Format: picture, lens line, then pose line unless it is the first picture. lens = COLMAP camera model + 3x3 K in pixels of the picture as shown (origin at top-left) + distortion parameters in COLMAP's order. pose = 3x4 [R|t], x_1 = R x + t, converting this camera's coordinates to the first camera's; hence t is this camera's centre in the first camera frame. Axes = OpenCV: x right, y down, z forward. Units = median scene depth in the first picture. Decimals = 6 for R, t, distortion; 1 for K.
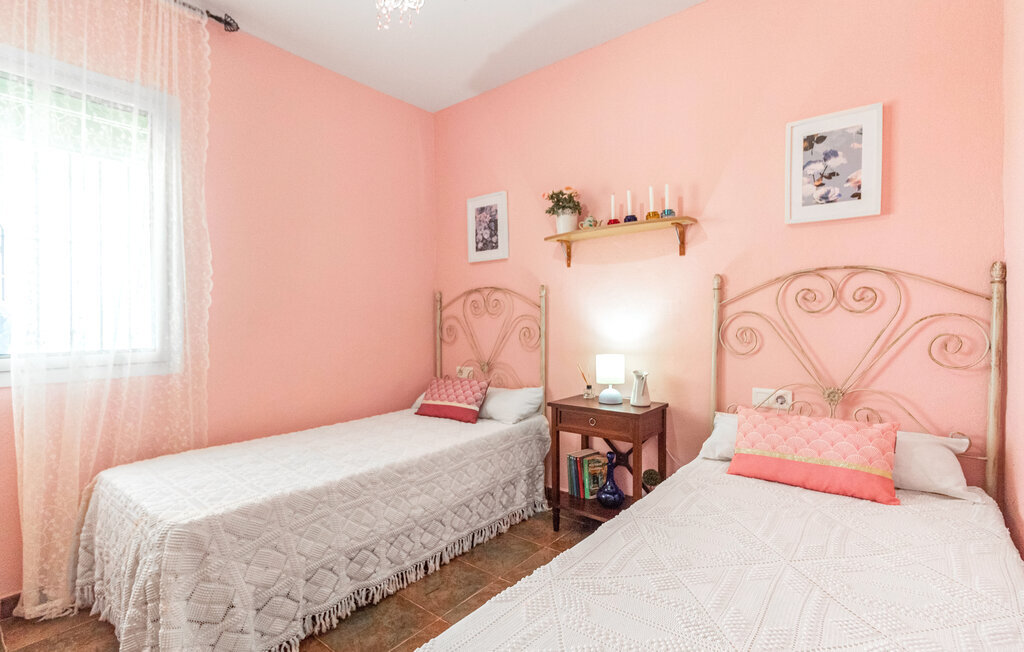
lens RADIAL K [[491.4, 0, 514.3], [0, 491.4, 326.4], [0, 0, 1]] dist [0.003096, 0.000250]
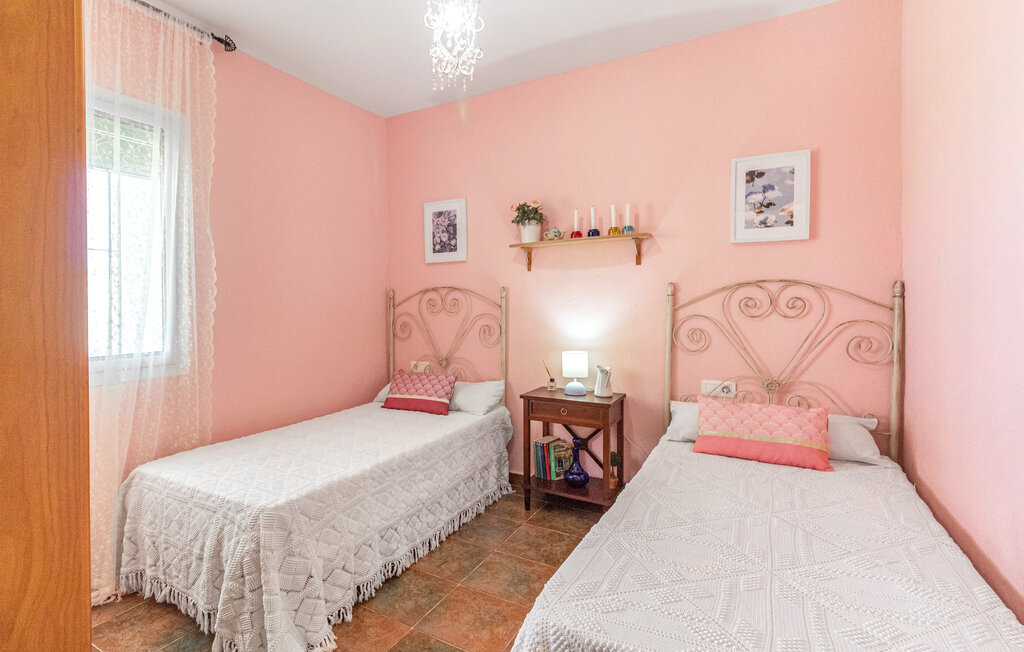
lens RADIAL K [[461.9, 0, 509.4], [0, 461.9, 322.7], [0, 0, 1]] dist [0.001654, 0.000577]
pose [[0.995078, -0.002910, 0.099050, -0.099465], [0.002844, 0.999996, 0.000804, -0.016828], [-0.099052, -0.000519, 0.995082, -0.067373]]
